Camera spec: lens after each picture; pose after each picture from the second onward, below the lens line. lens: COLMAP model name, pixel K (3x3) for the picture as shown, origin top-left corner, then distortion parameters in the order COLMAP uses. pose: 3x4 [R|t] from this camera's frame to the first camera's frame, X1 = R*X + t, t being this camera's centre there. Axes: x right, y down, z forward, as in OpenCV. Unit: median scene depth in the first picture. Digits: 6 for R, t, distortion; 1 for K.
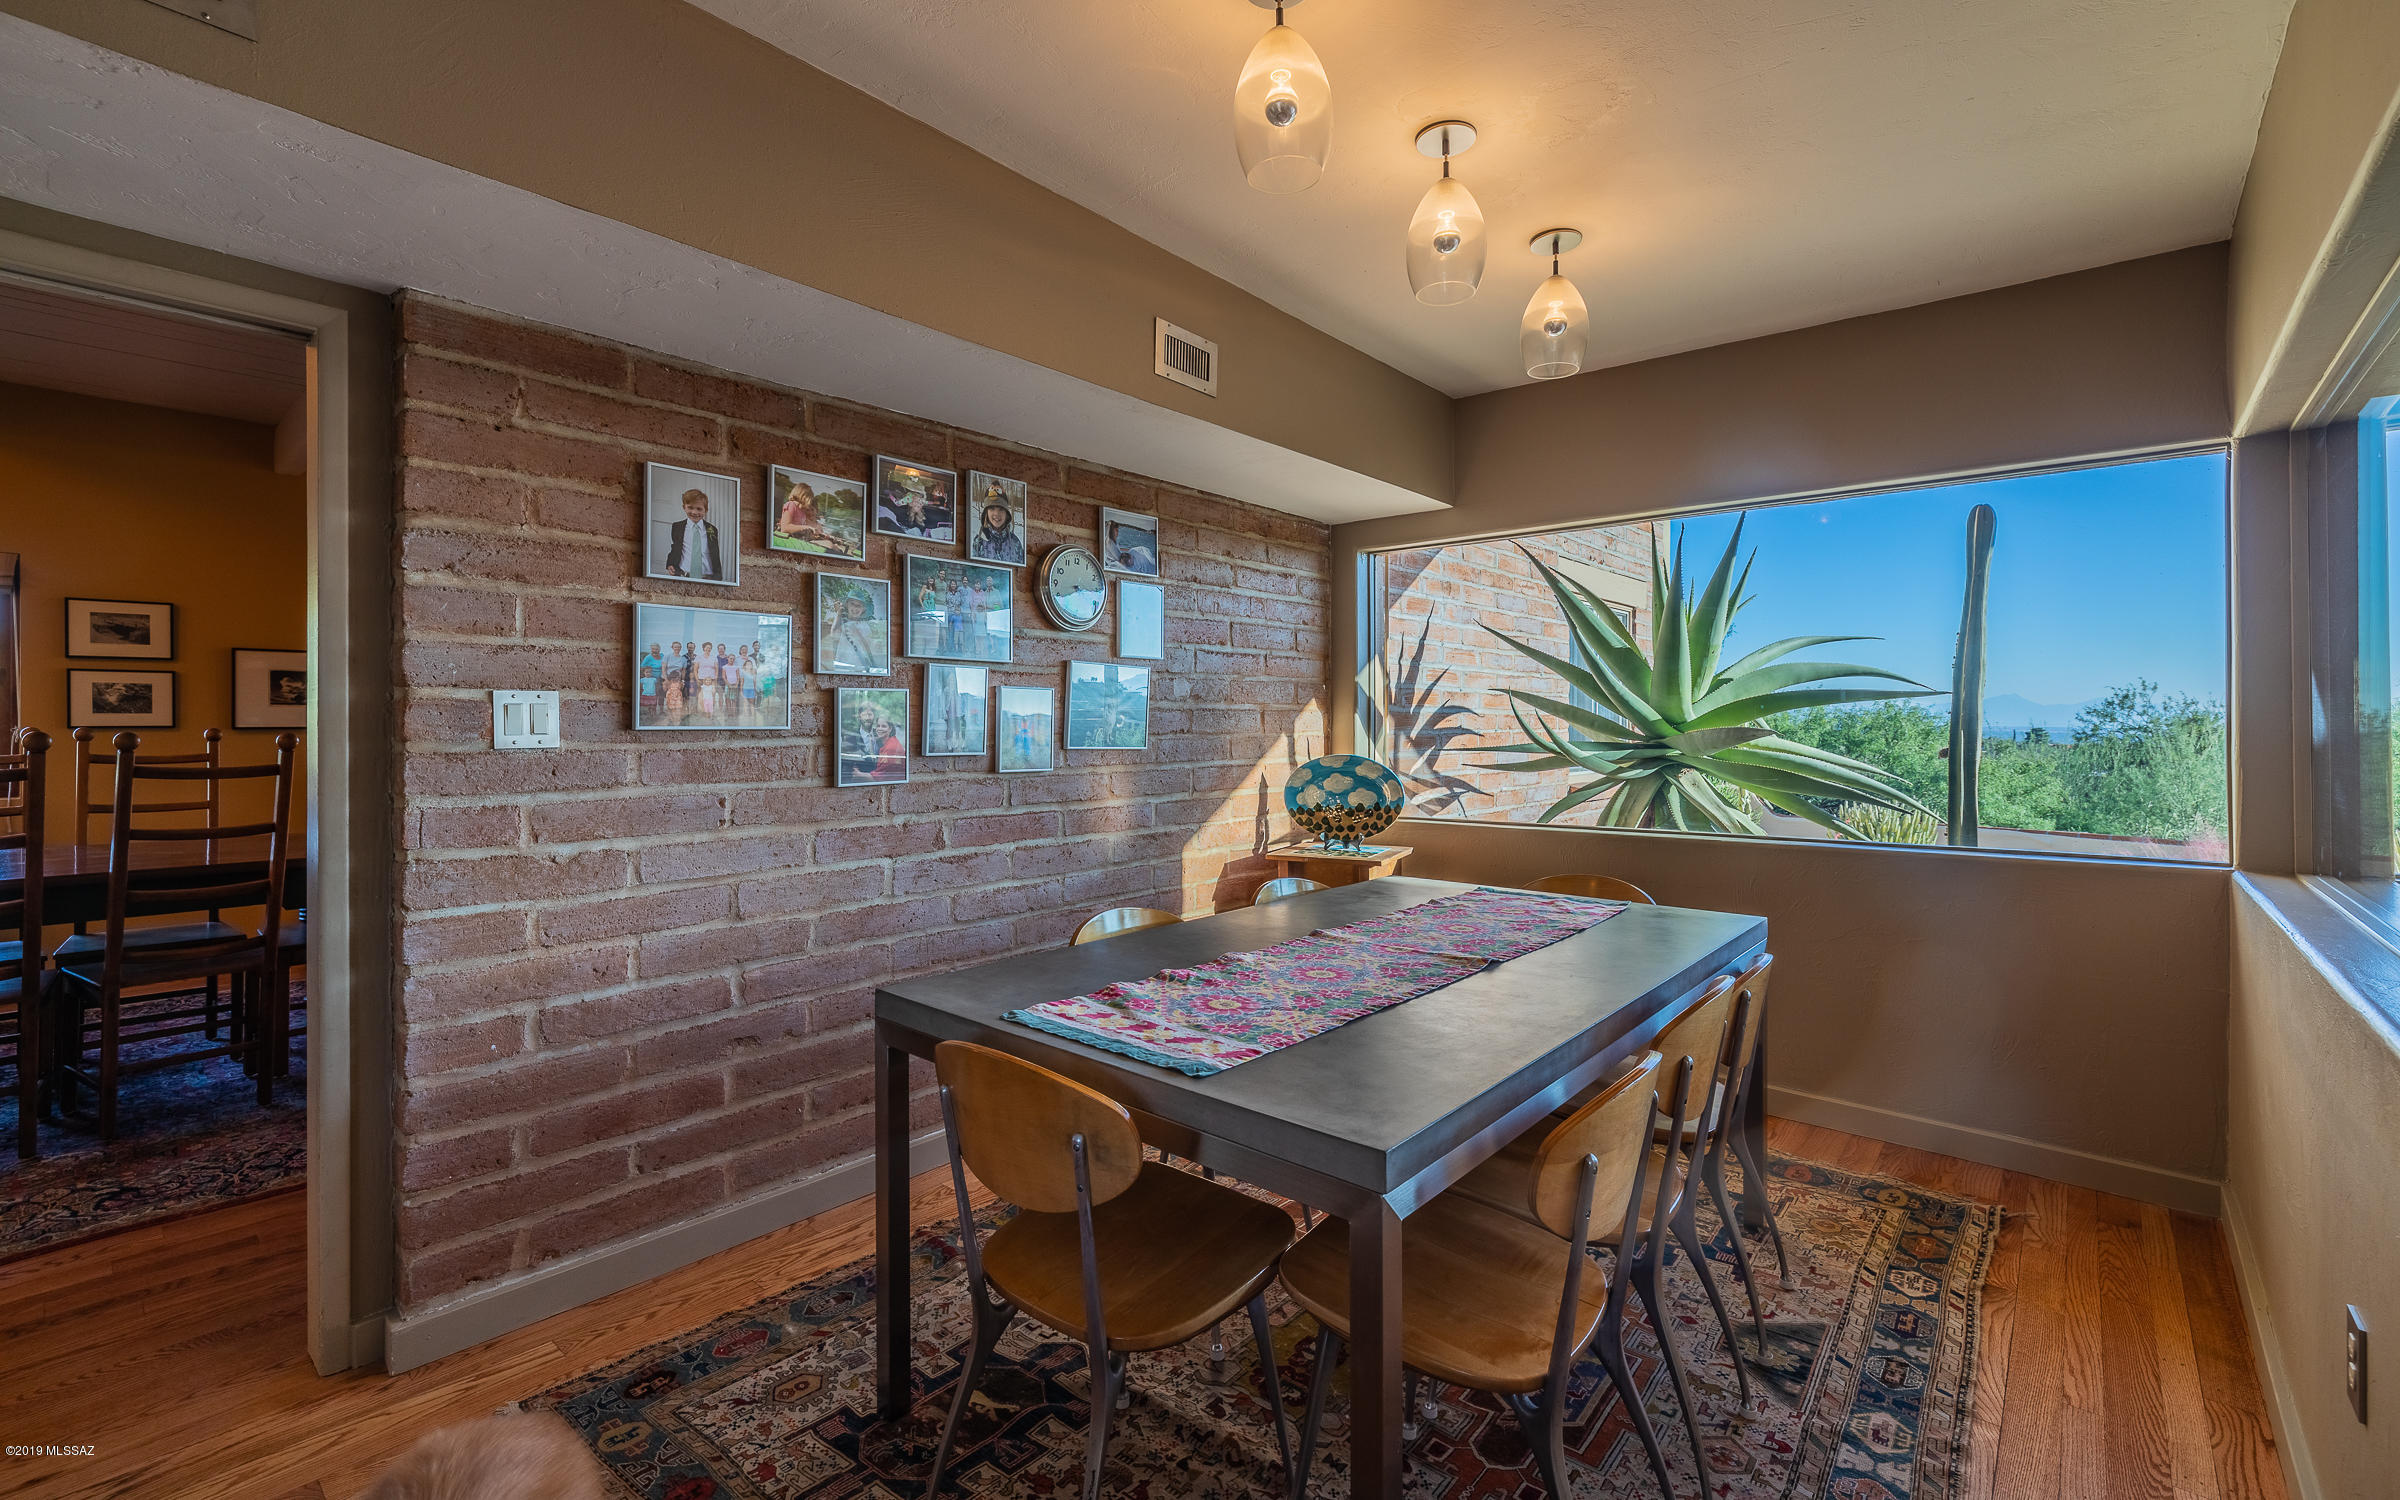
lens RADIAL K [[1004.1, 0, 1208.5], [0, 1004.1, 721.2], [0, 0, 1]] dist [-0.002399, 0.000737]
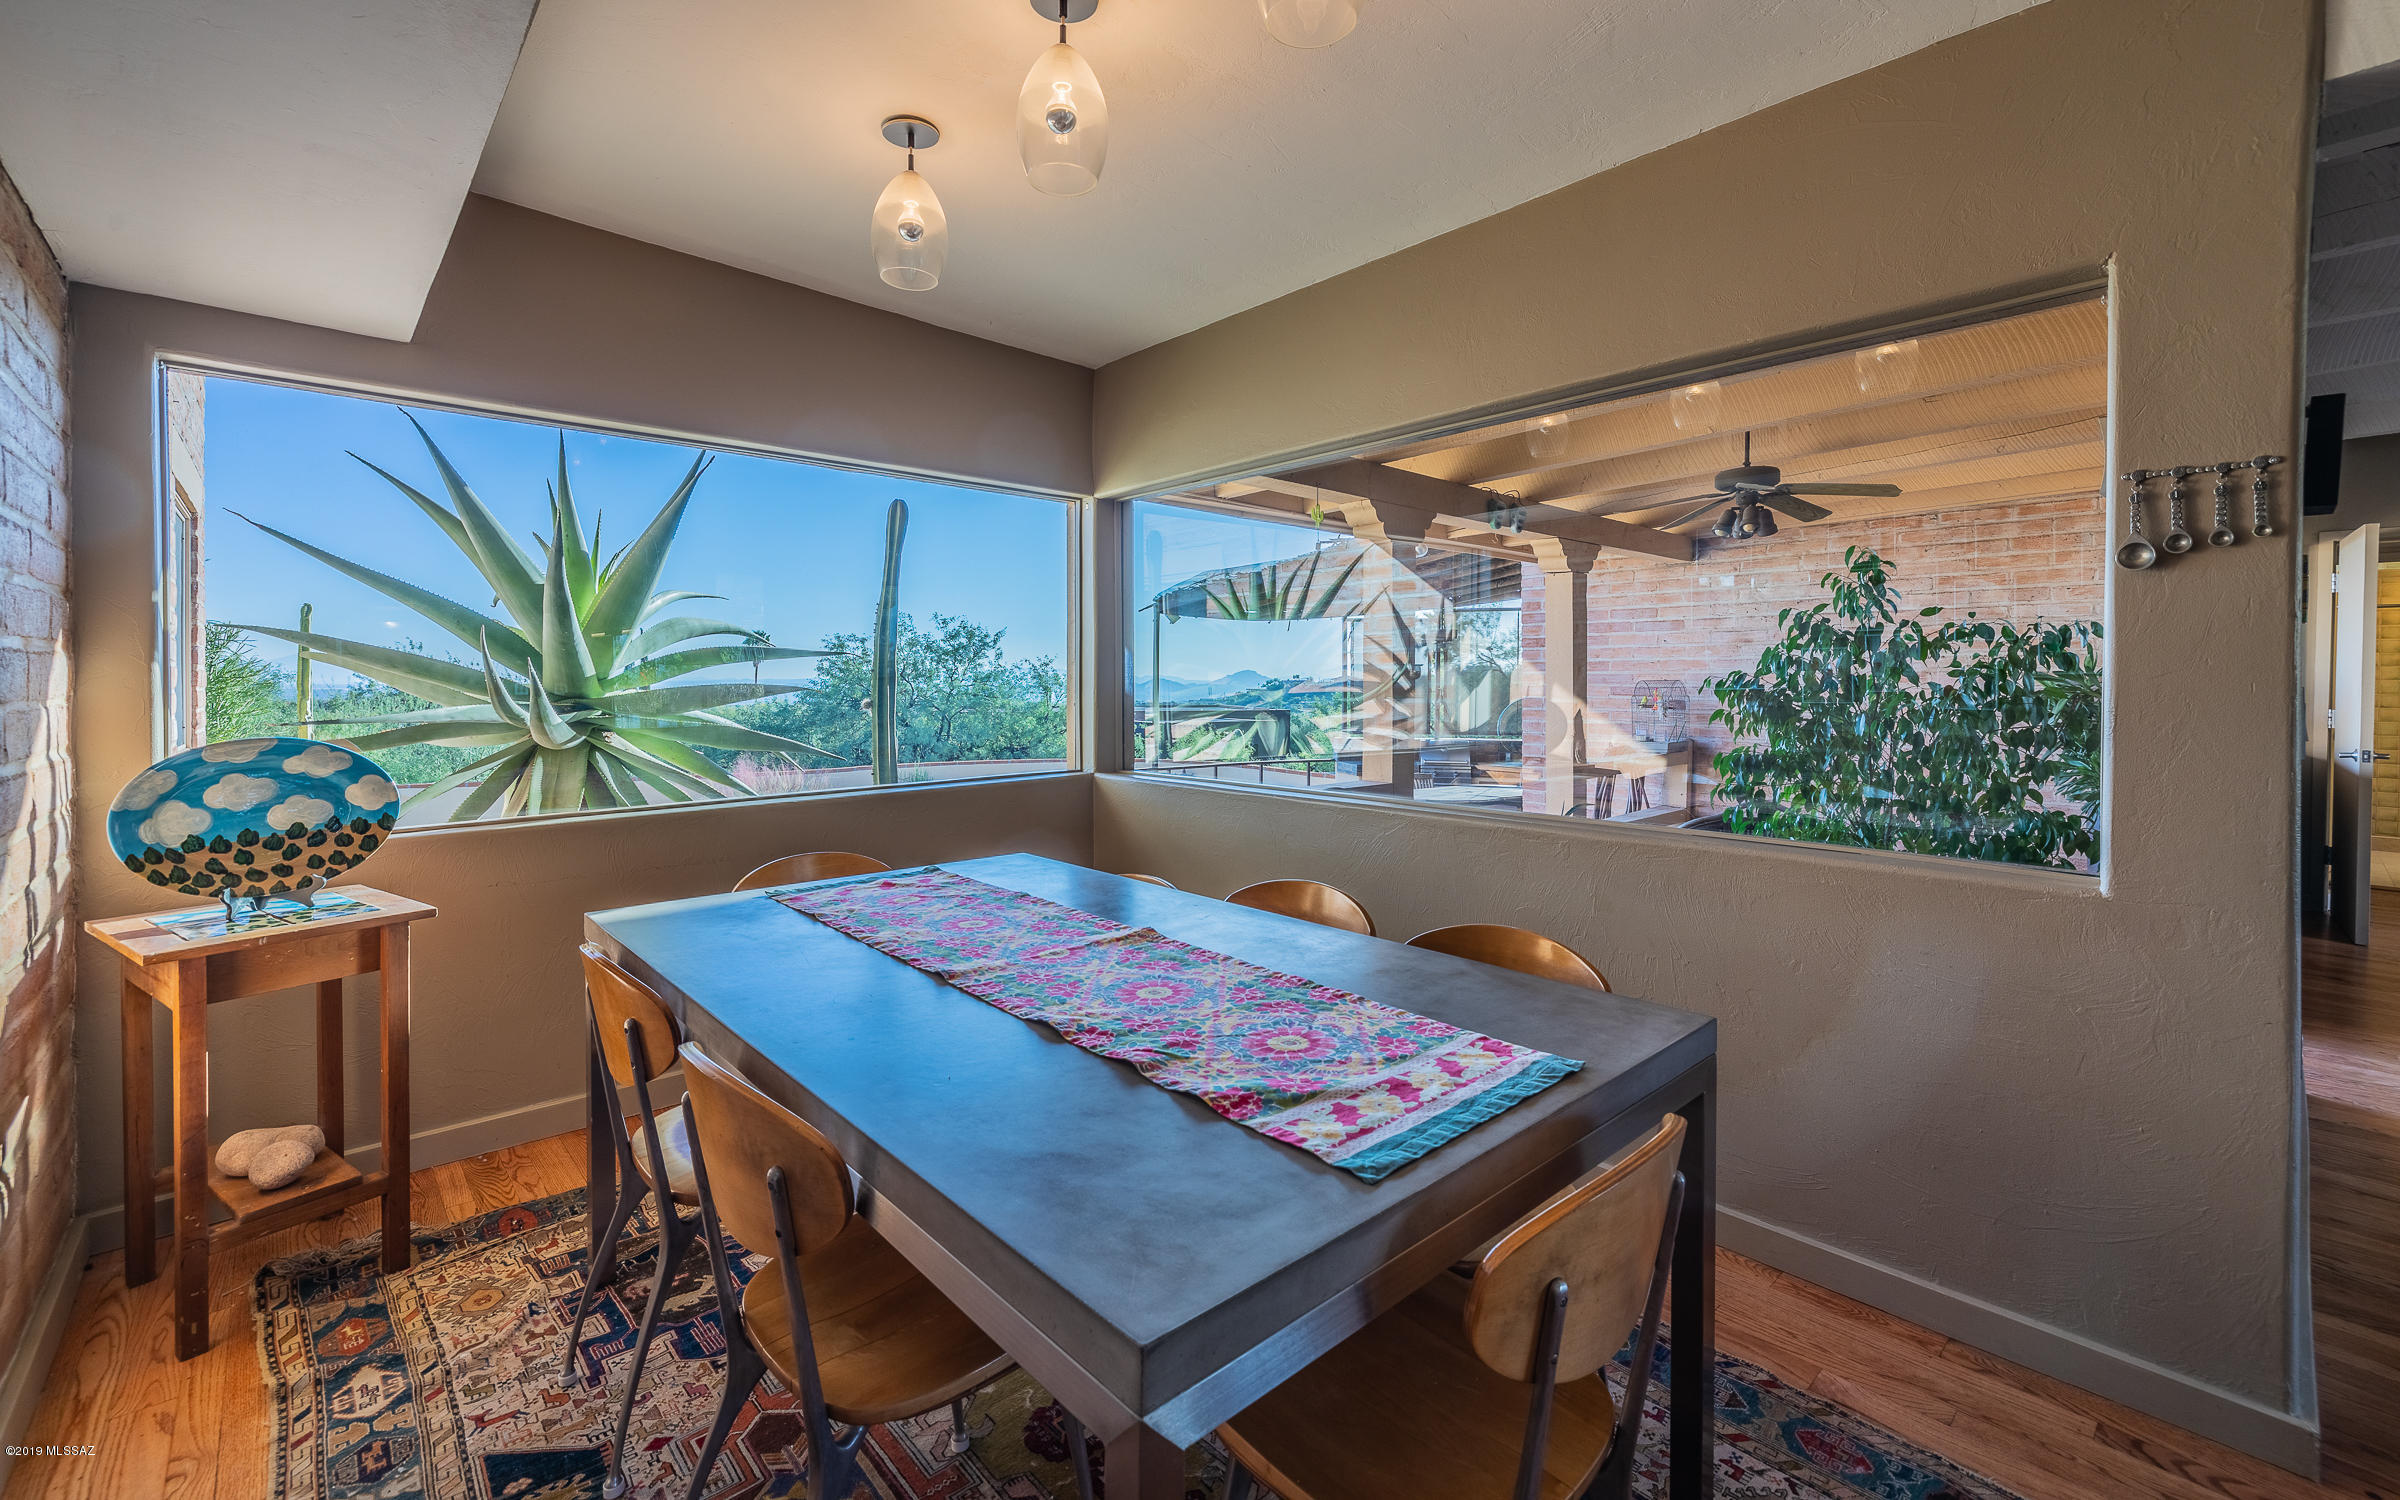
lens RADIAL K [[1004.1, 0, 1169.4], [0, 1004.1, 688.5], [0, 0, 1]] dist [-0.002399, 0.000737]
pose [[0.135800, -0.006629, 0.990714, -0.345428], [0.000541, 0.999978, 0.006617, 0.003481], [-0.990736, -0.000362, 0.135801, 0.453475]]
